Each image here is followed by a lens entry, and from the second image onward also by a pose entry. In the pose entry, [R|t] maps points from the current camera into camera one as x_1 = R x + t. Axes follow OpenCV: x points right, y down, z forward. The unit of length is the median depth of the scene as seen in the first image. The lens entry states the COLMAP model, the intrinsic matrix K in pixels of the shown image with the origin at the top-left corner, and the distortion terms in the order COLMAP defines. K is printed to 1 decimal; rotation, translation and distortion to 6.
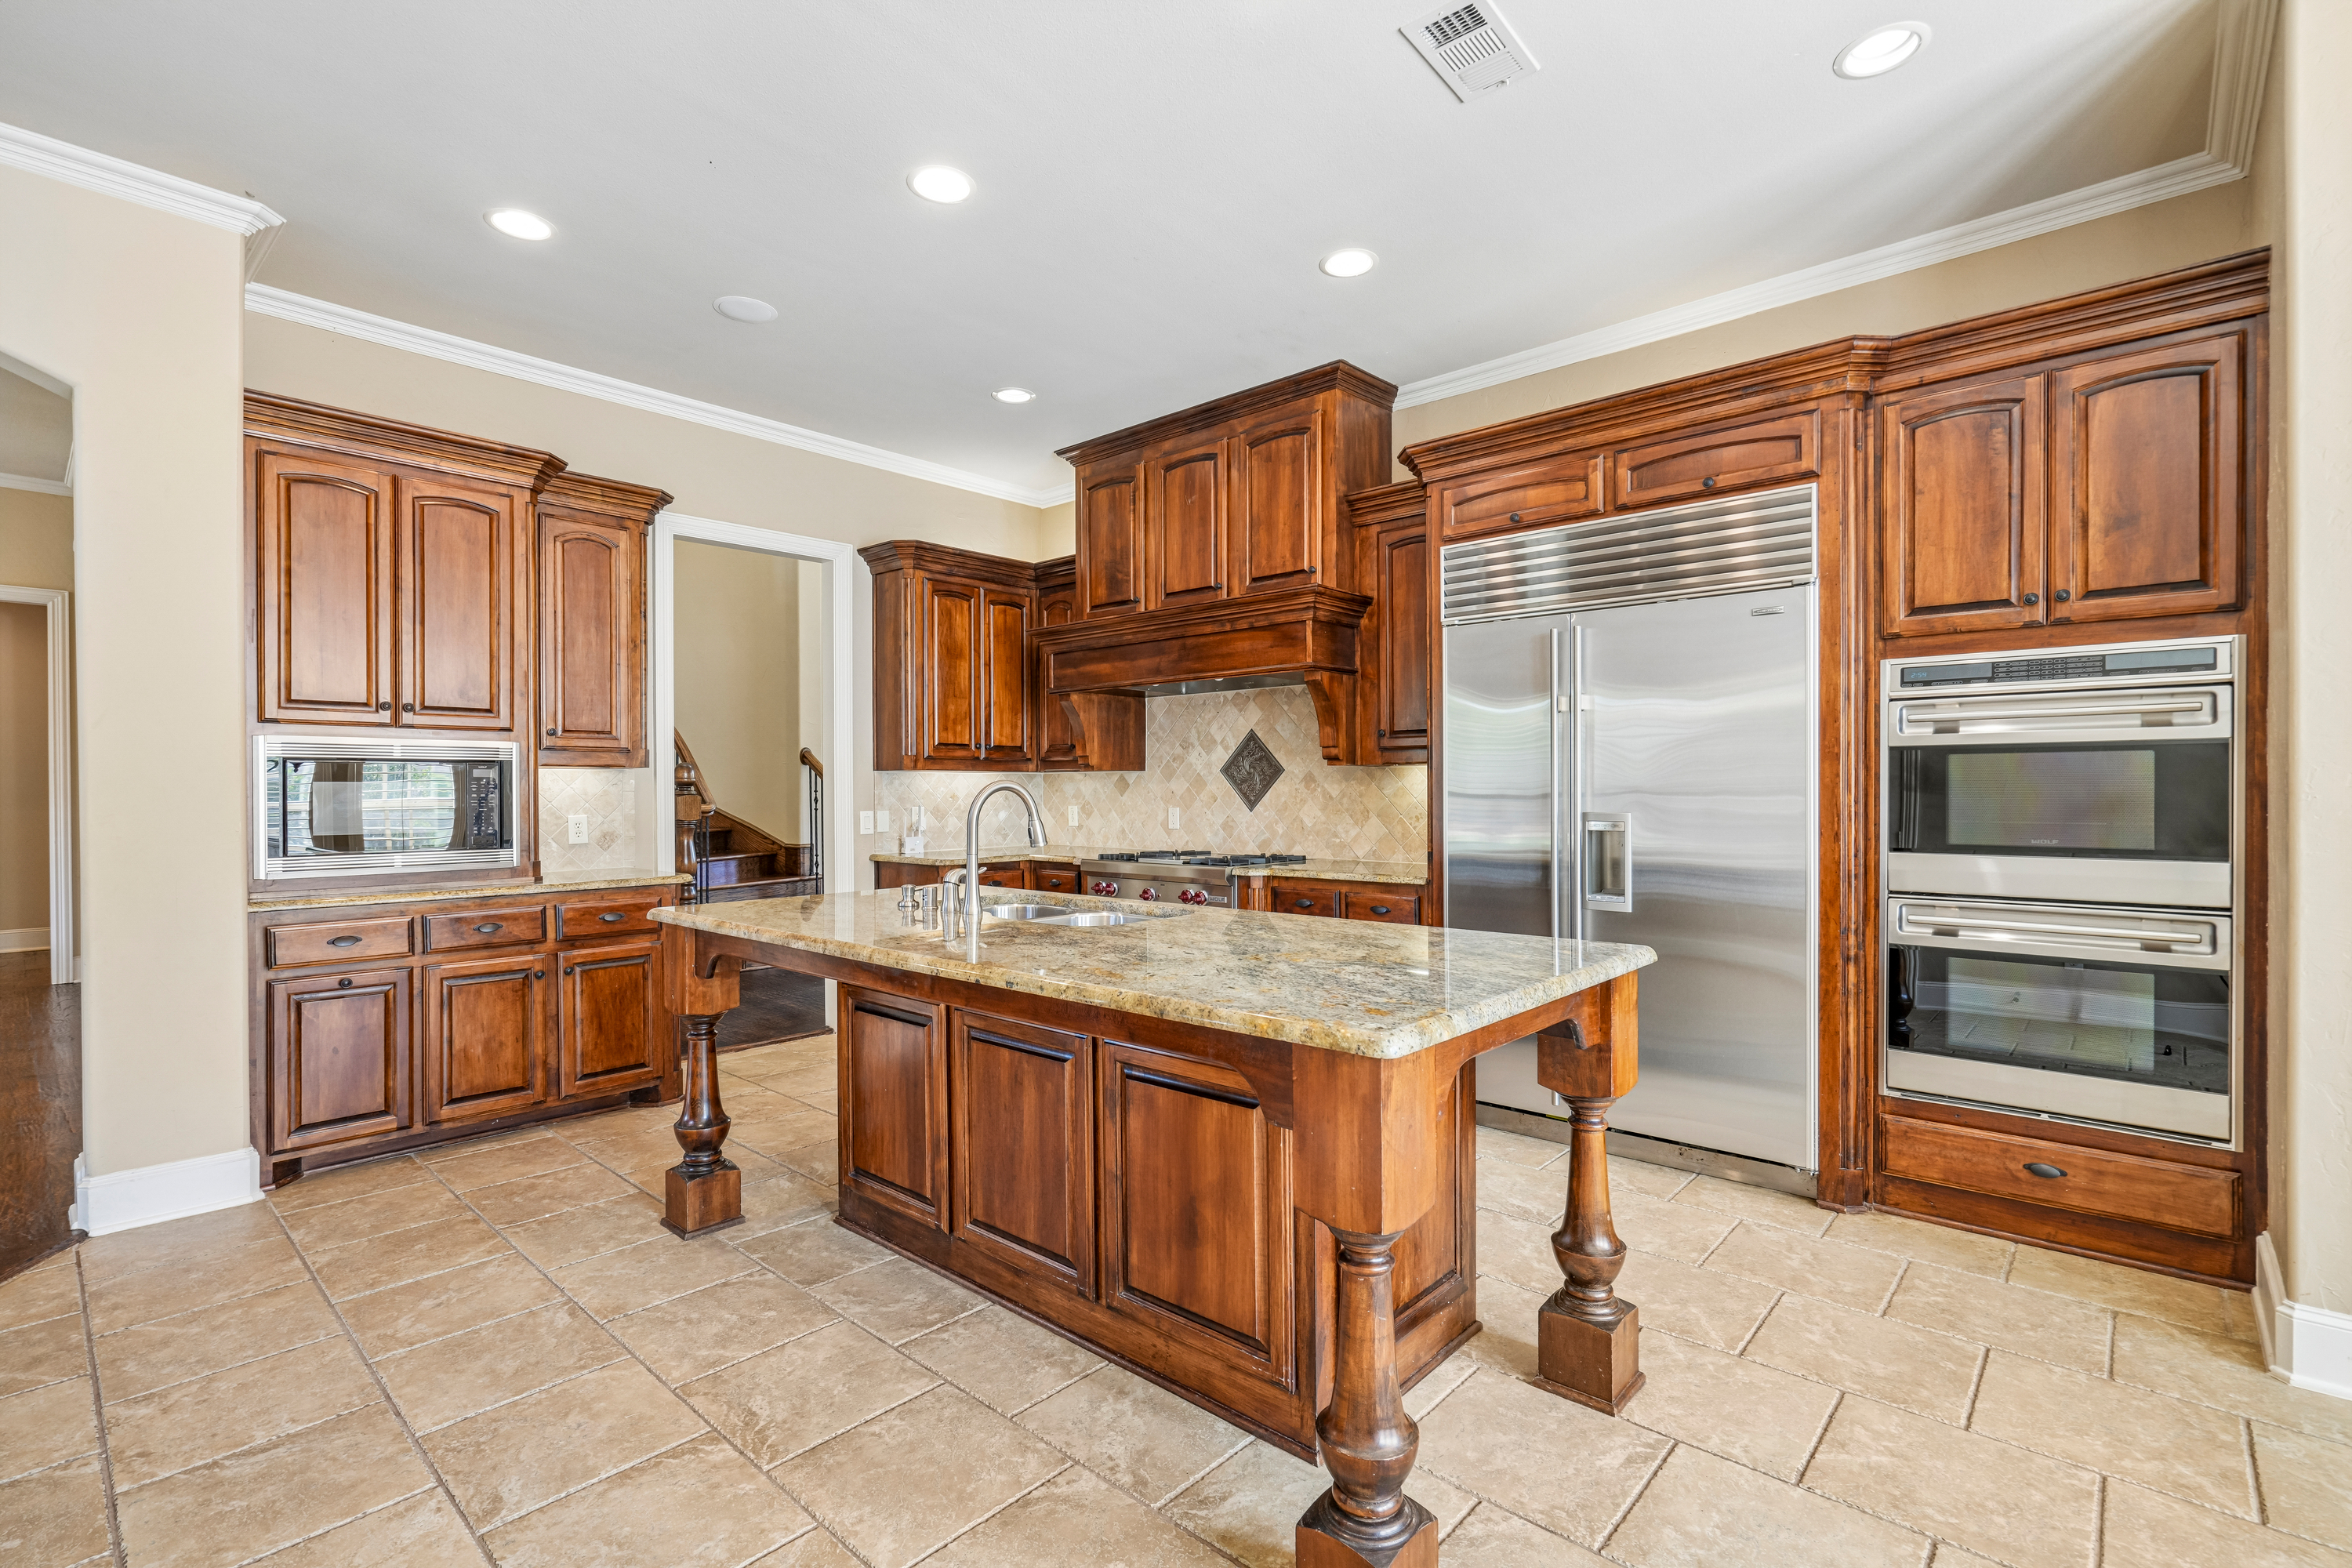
lens RADIAL K [[1062.6, 0, 1176.8], [0, 1062.6, 792.3], [0, 0, 1]] dist [-0.002341, 0.000926]
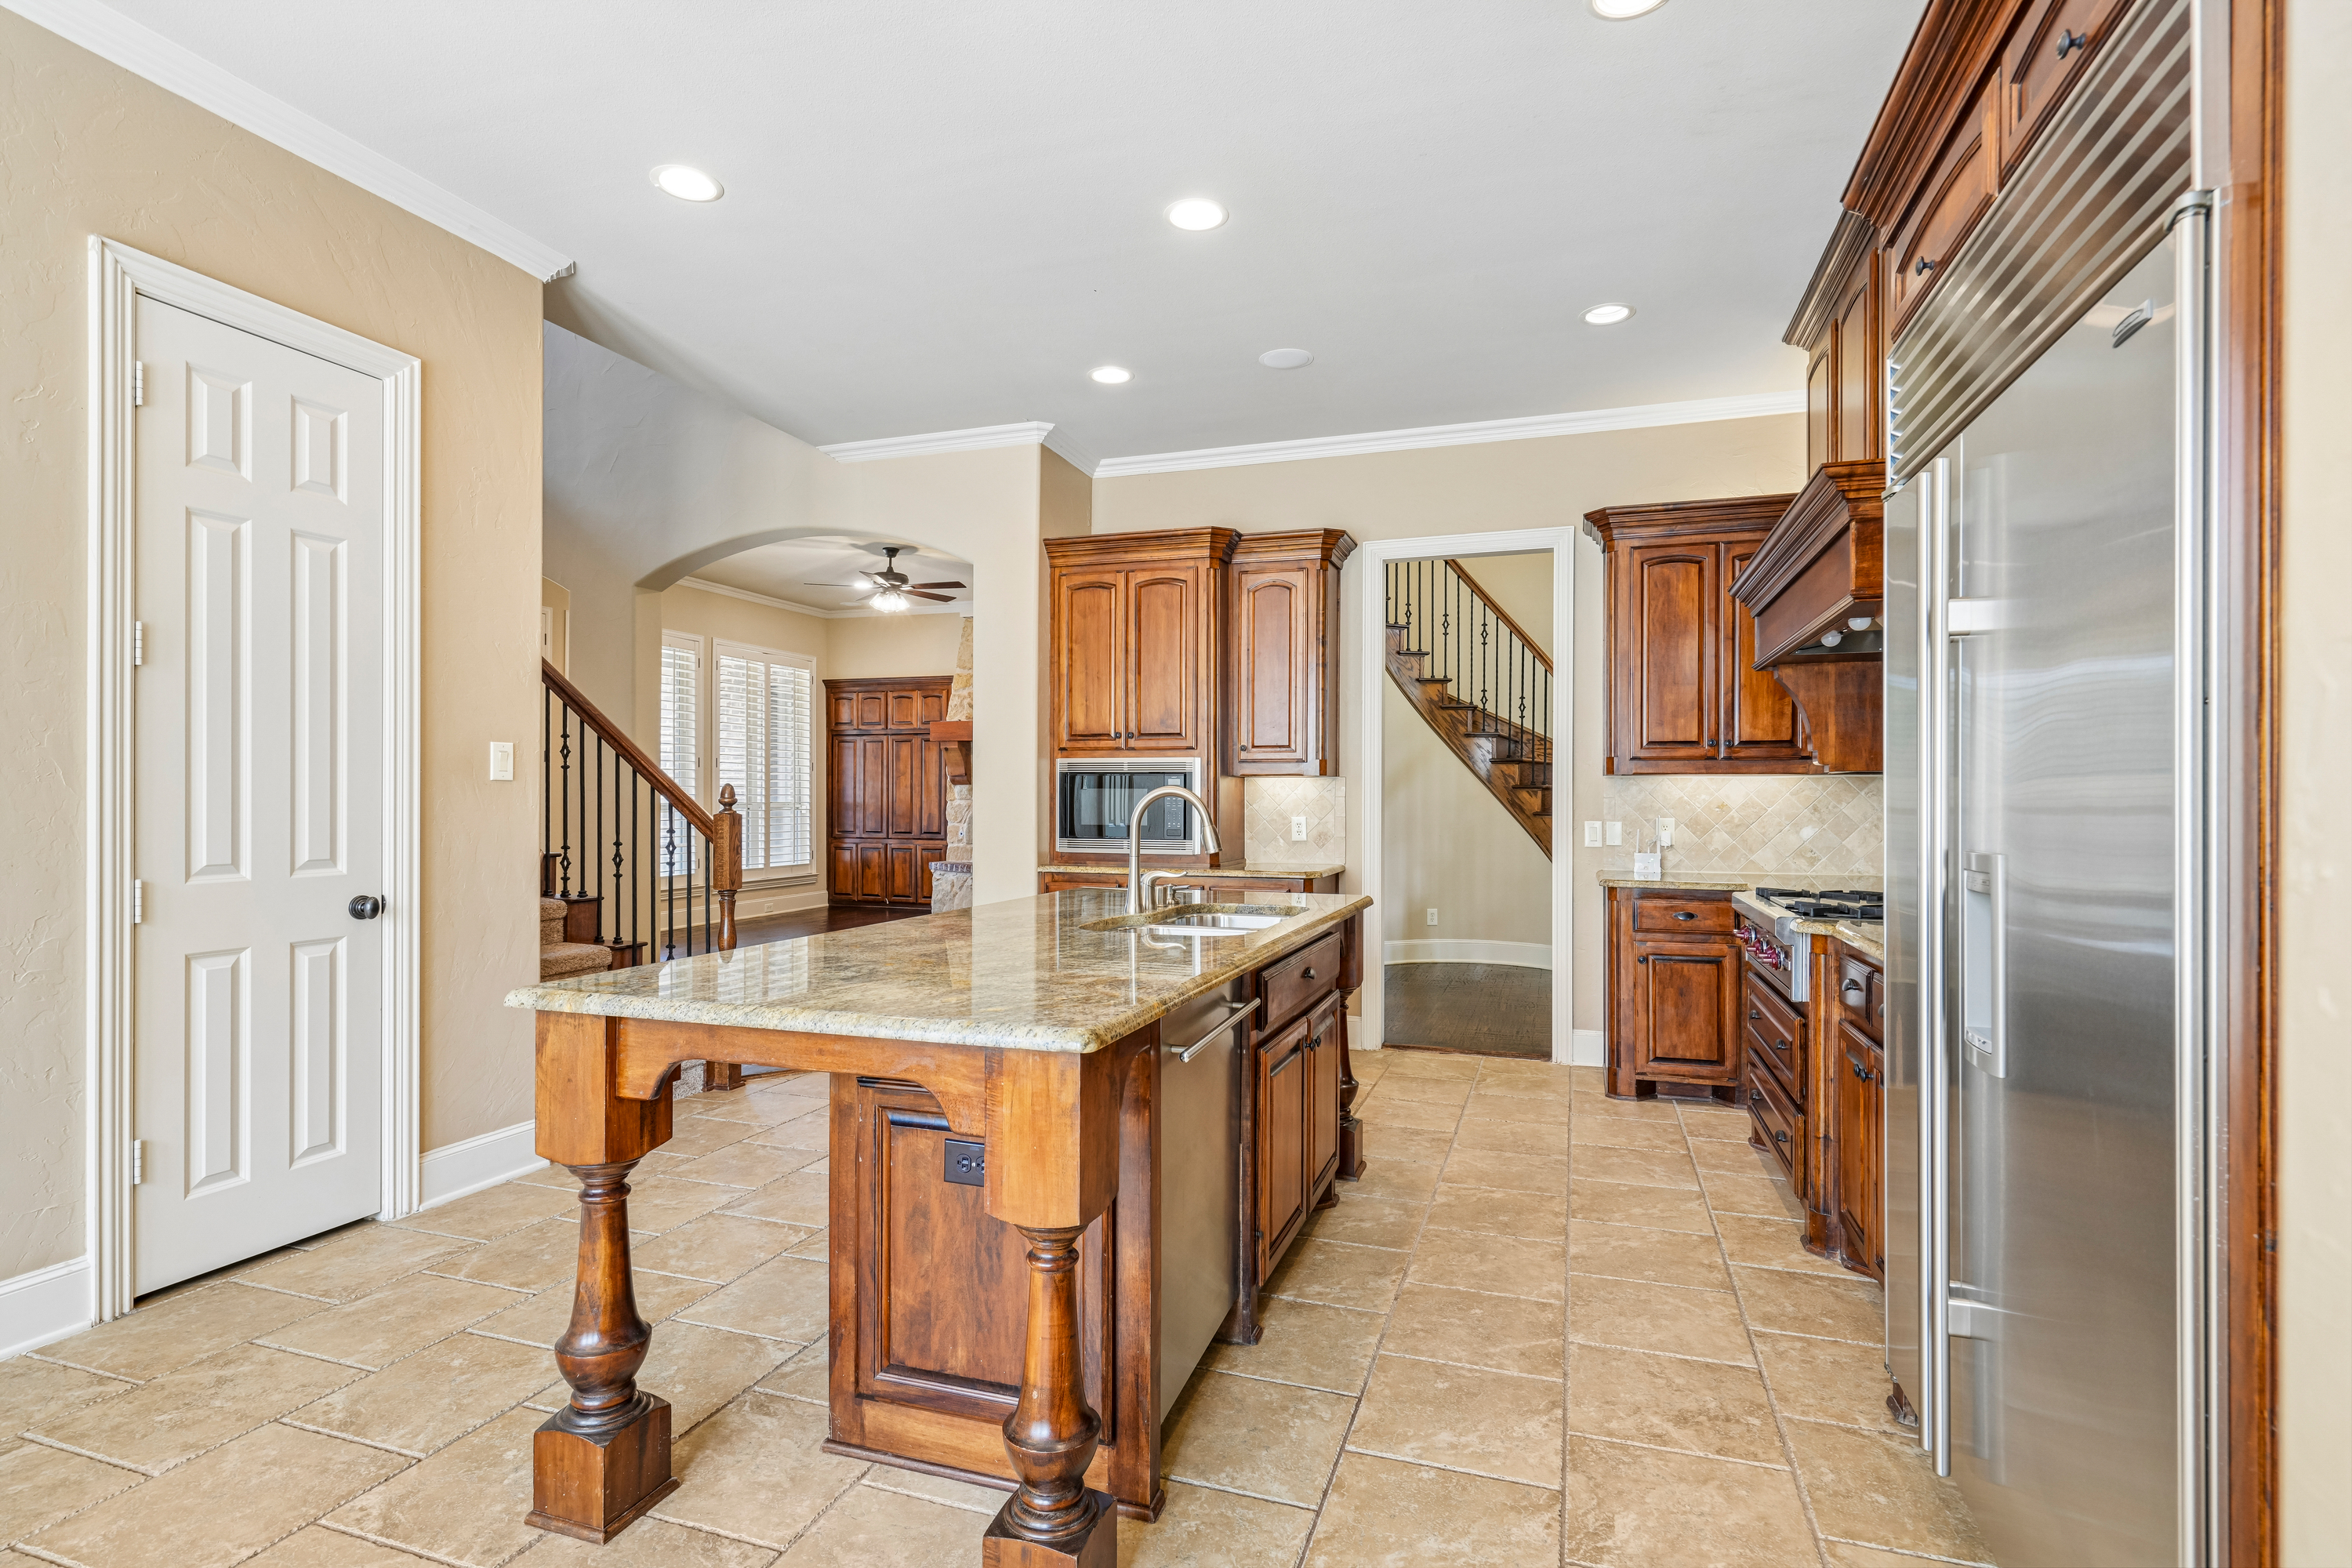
lens RADIAL K [[1144.4, 0, 1174.5], [0, 1144.4, 788.7], [0, 0, 1]] dist [-0.005004, -0.000985]
pose [[0.392594, 0.000167, -0.919712, 0.478498], [-0.008166, 0.999961, -0.003304, -0.003625], [0.919676, 0.008808, 0.392580, 0.324110]]
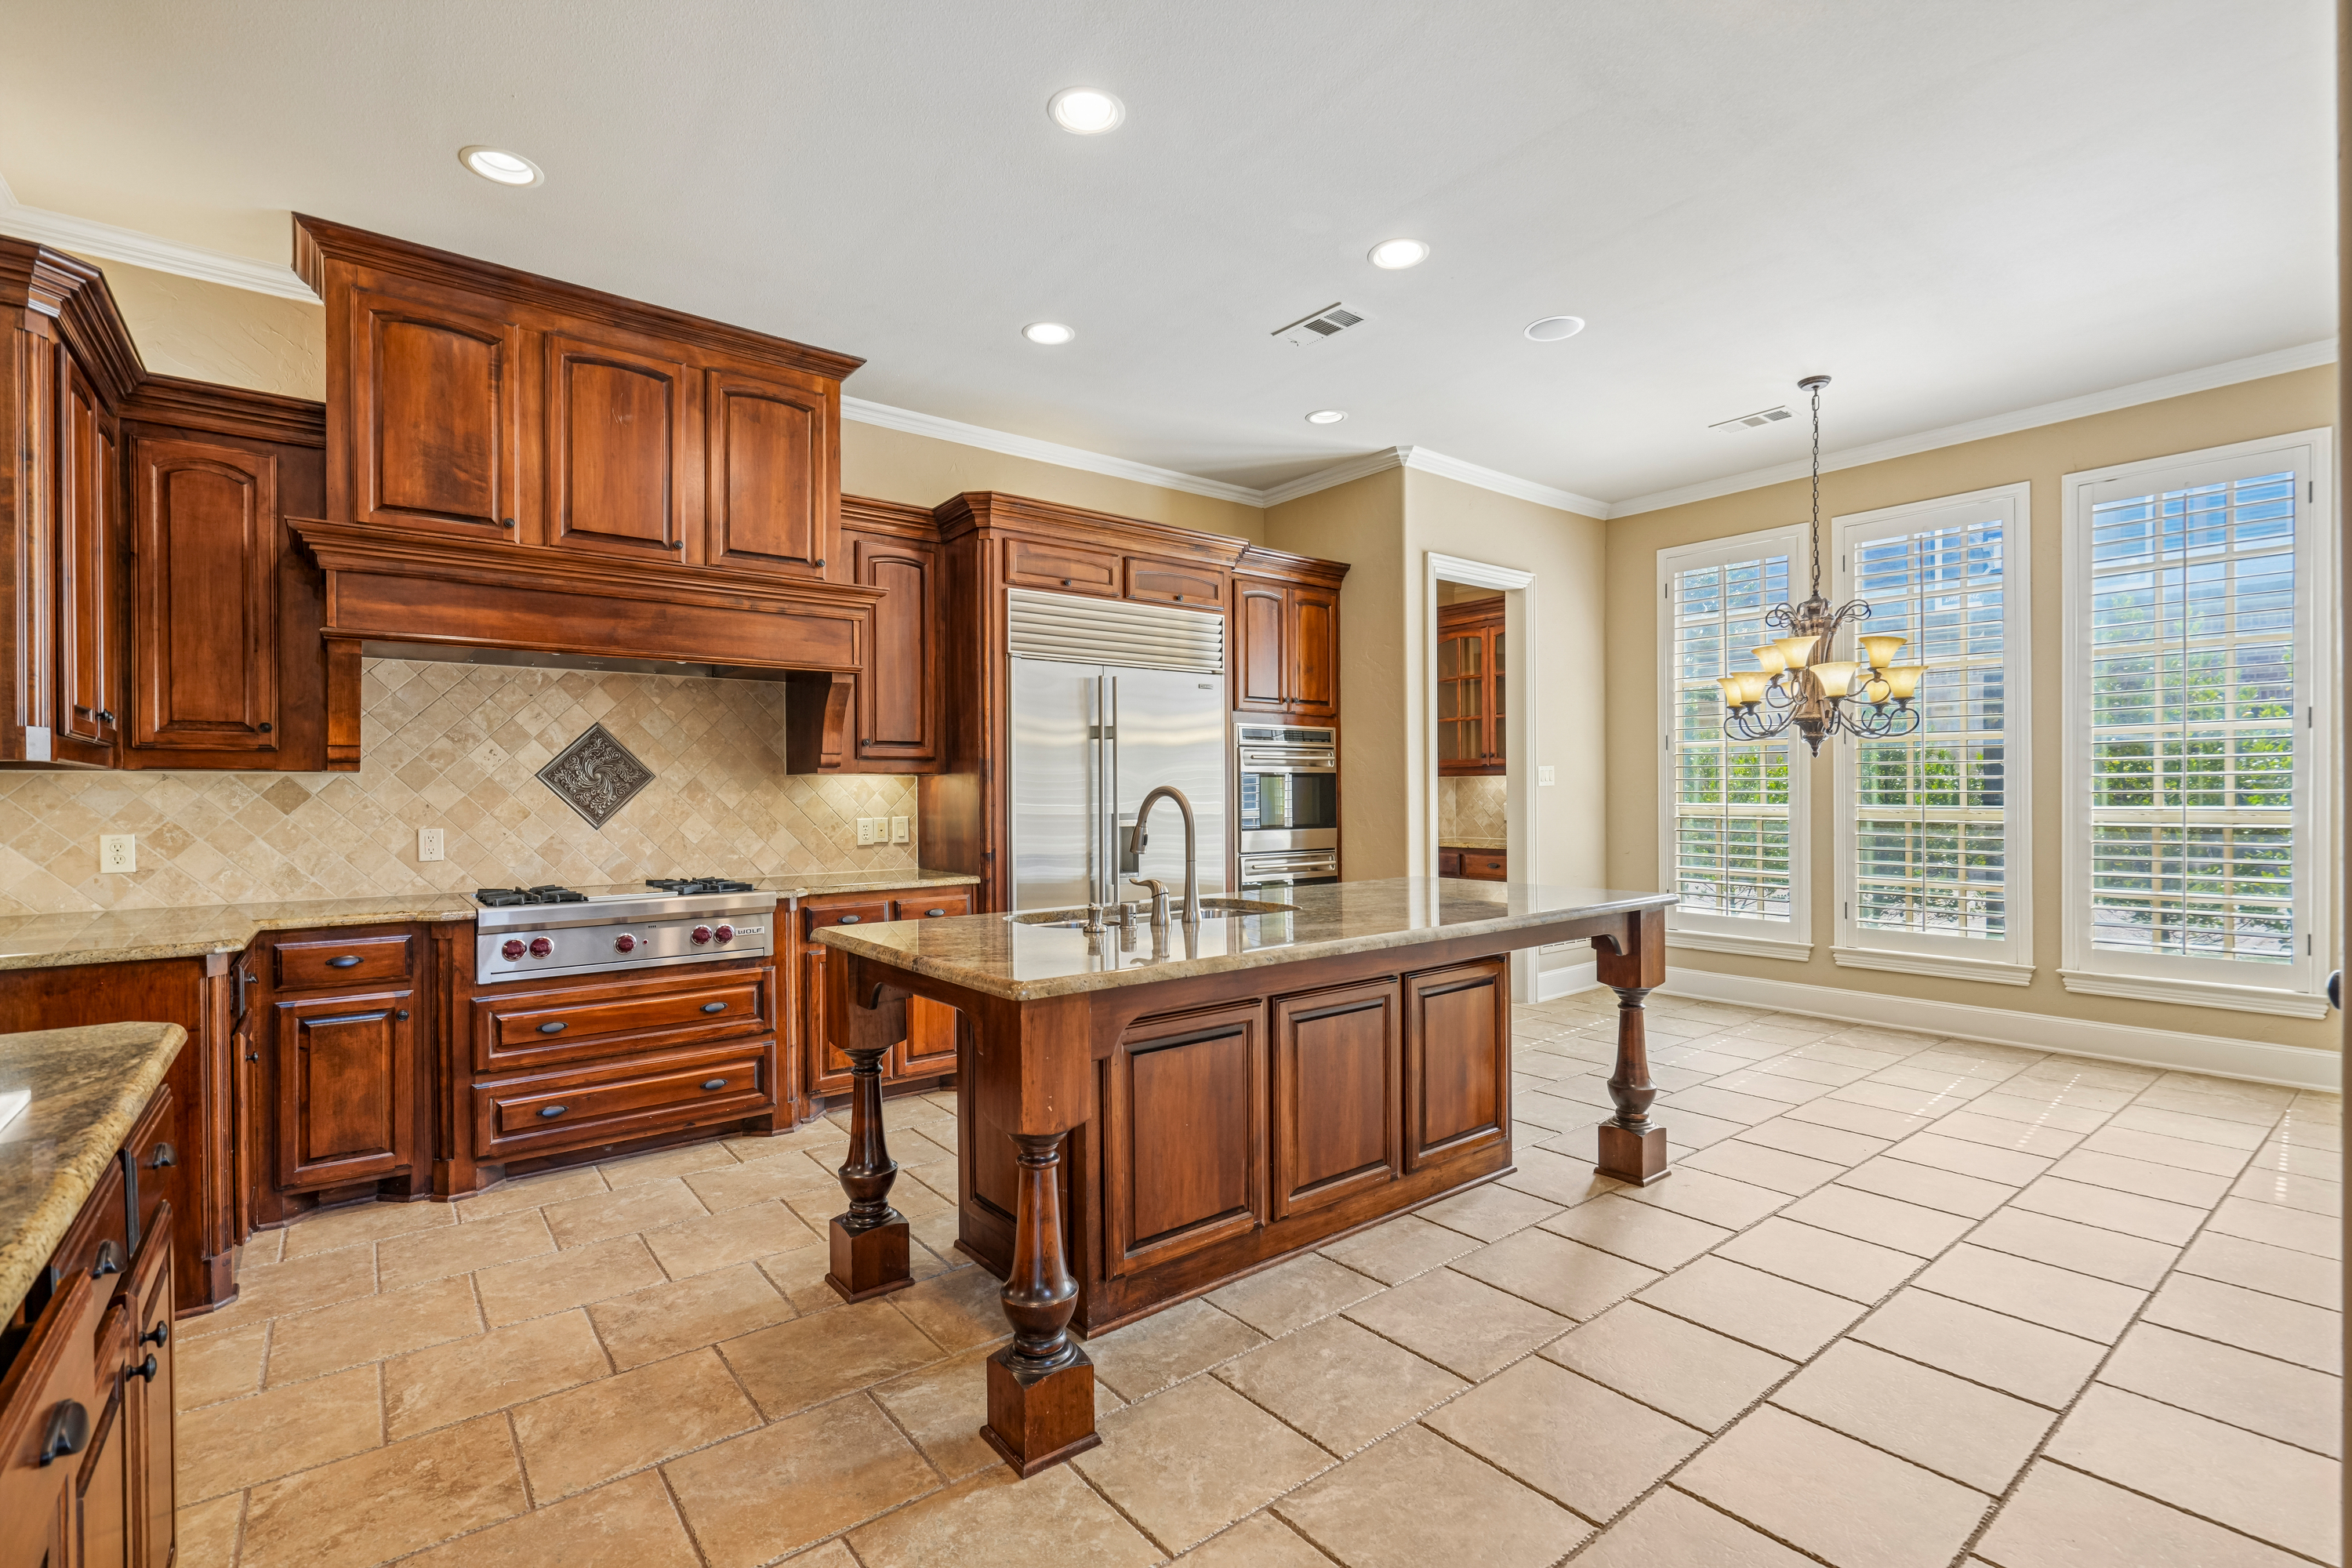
lens RADIAL K [[1062.6, 0, 1188.3], [0, 1062.6, 793.6], [0, 0, 1]] dist [-0.002341, 0.000926]
pose [[0.159066, 0.002968, 0.987264, -0.642243], [0.011165, 0.999926, -0.004805, 0.000849], [-0.987205, 0.011787, 0.159021, 0.466763]]
